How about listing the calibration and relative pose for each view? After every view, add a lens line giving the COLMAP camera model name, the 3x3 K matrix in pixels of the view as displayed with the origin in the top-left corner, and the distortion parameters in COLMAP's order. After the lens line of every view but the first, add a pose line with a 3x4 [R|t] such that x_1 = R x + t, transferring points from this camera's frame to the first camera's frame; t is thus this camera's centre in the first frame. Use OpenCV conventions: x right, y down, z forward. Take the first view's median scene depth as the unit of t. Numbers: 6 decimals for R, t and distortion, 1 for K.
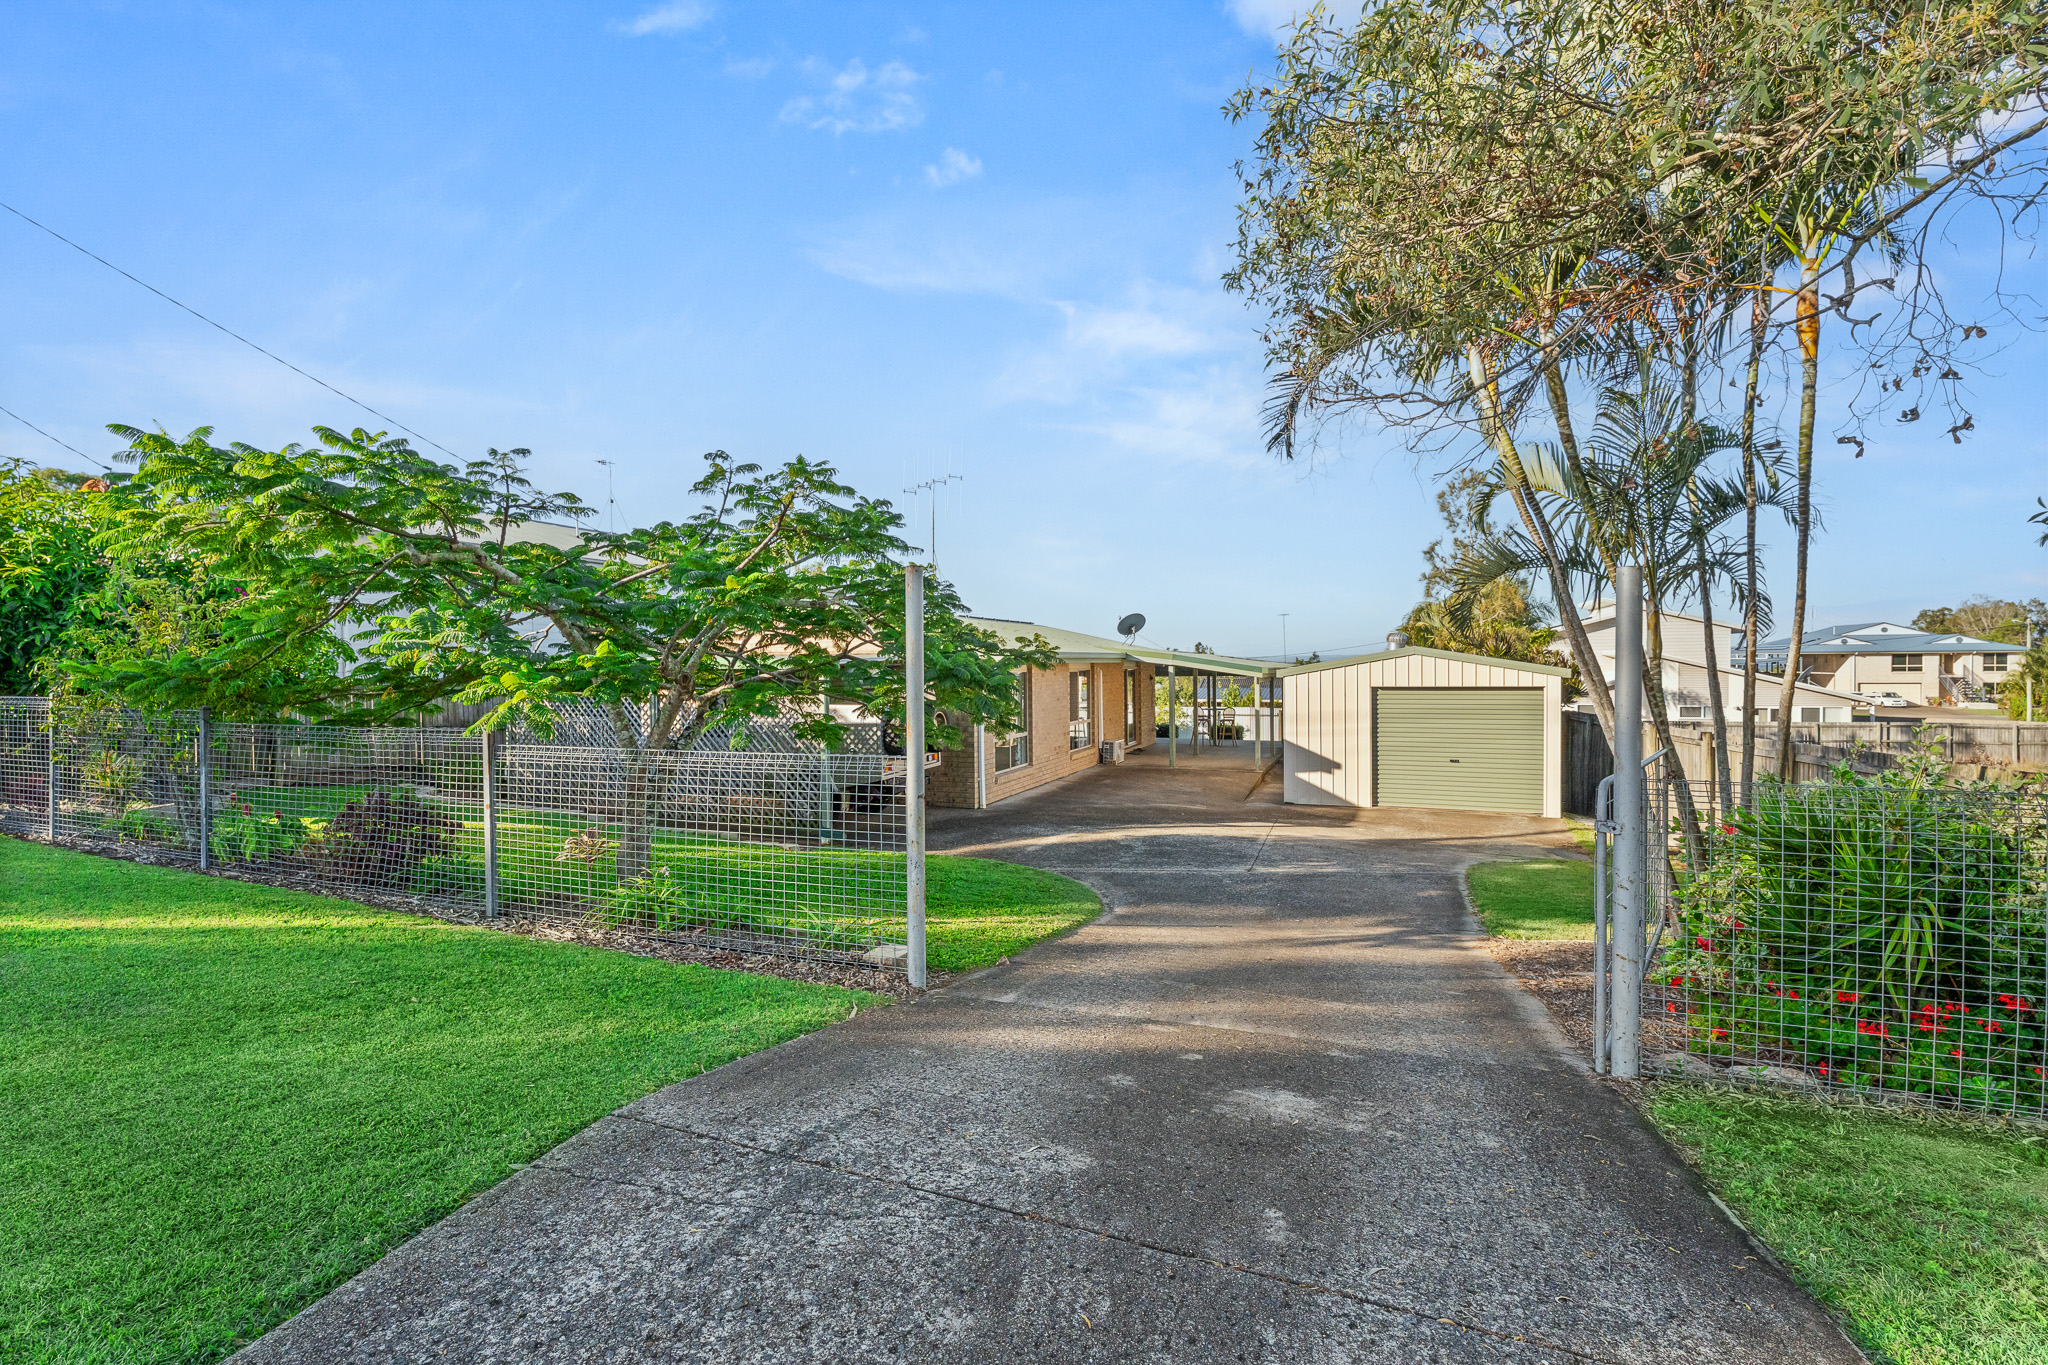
lens RADIAL K [[912.6, 0, 1024.0], [0, 912.6, 682.5], [0, 0, 1]] dist [0.004405, 0.000382]
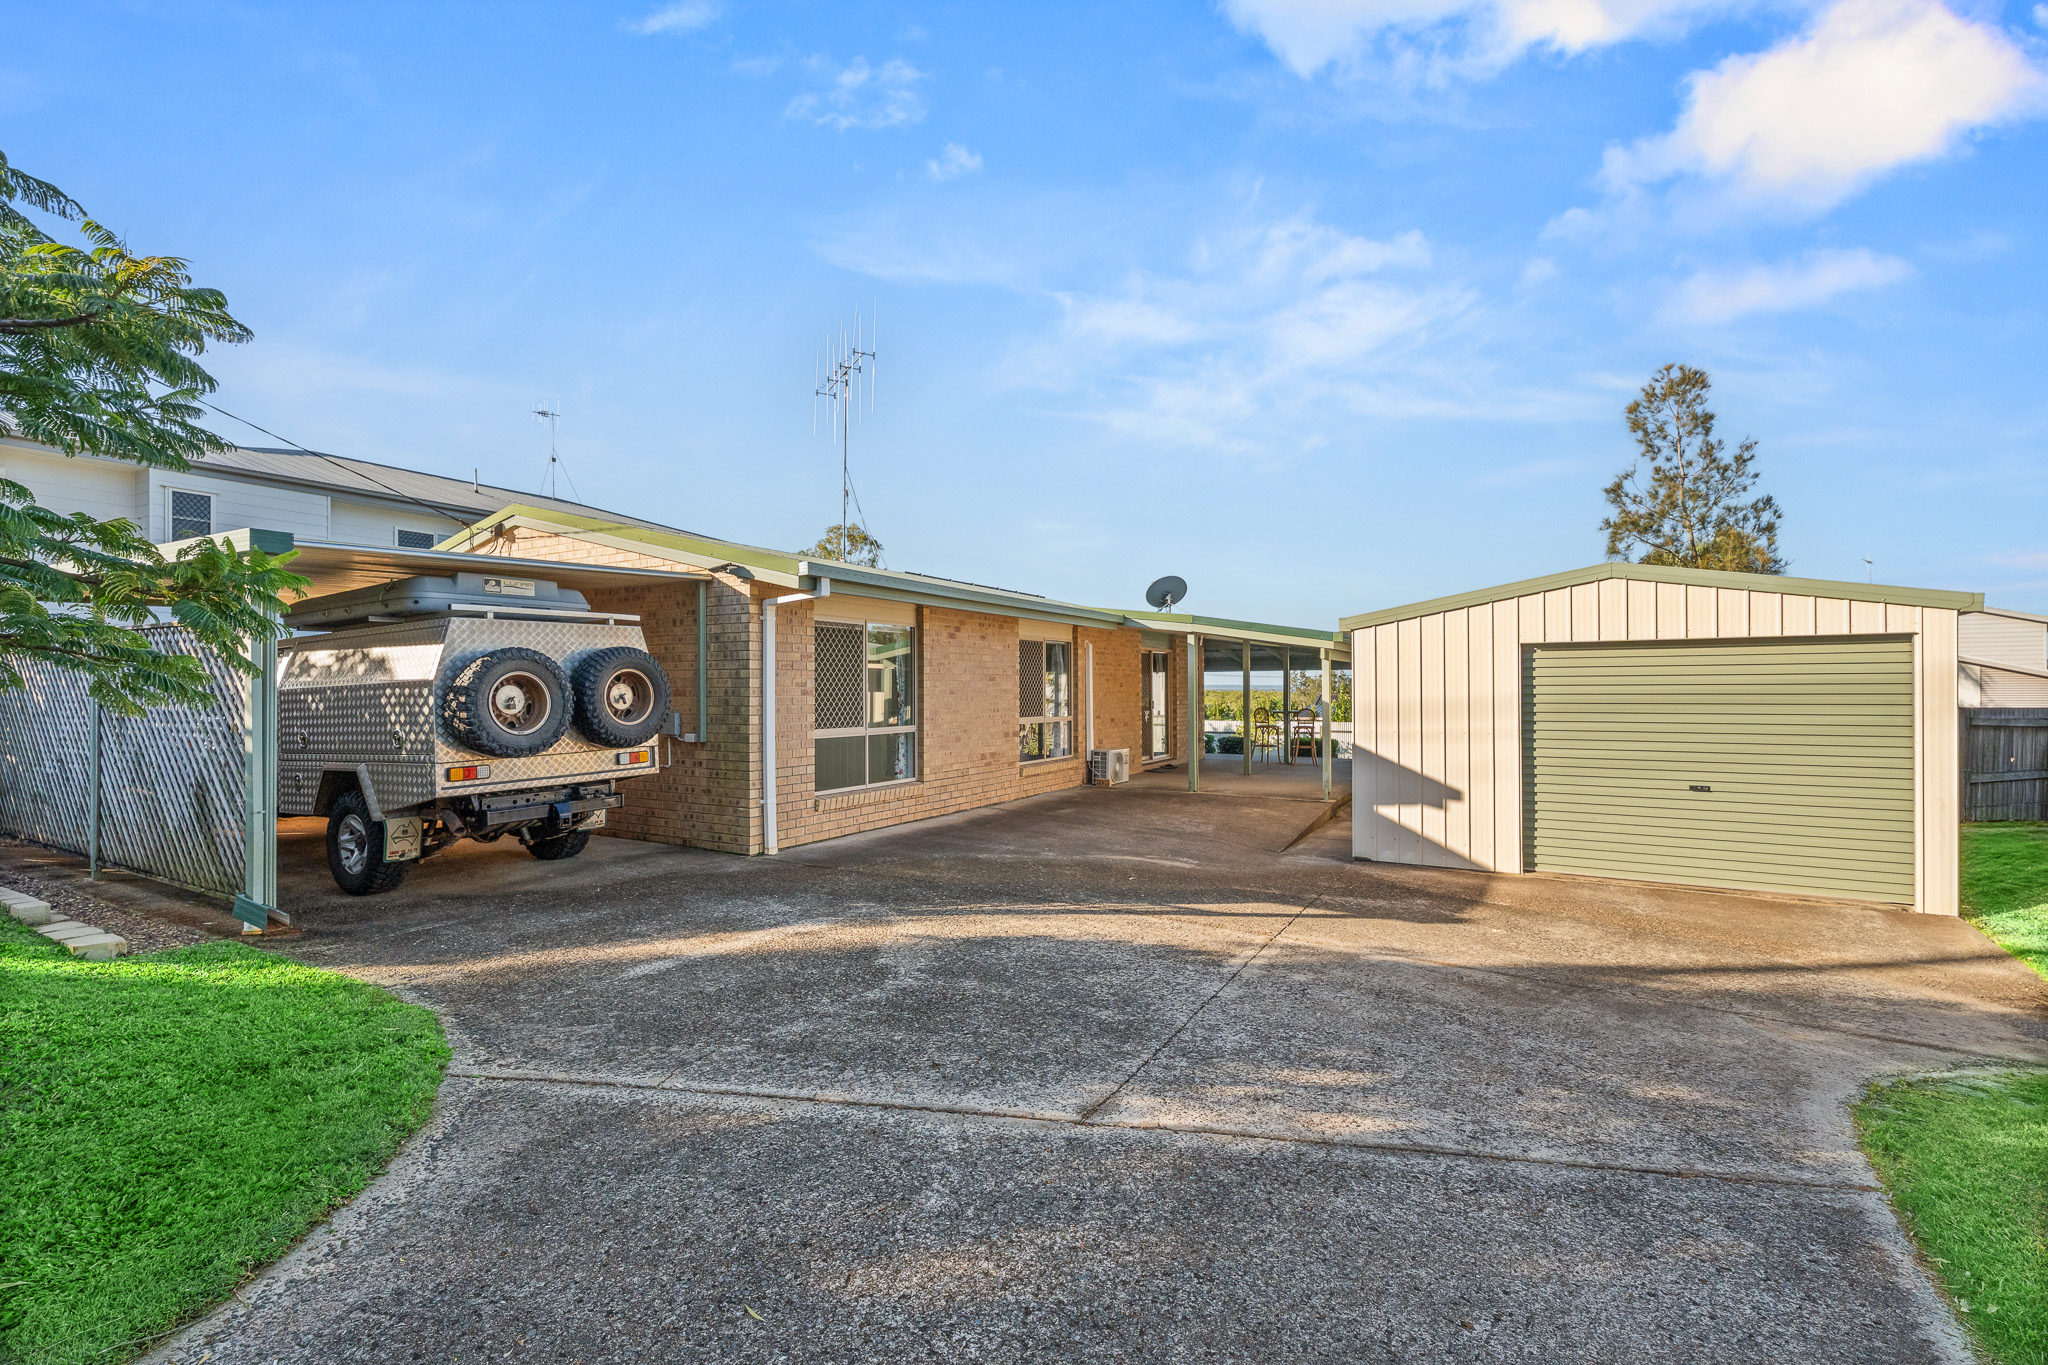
lens RADIAL K [[912.6, 0, 1024.0], [0, 912.6, 682.5], [0, 0, 1]] dist [0.004405, 0.000382]
pose [[0.989838, 0.005521, -0.142089, 0.165346], [-0.009426, 0.999596, -0.026822, 0.041677], [0.141884, 0.027889, 0.989490, 0.421750]]
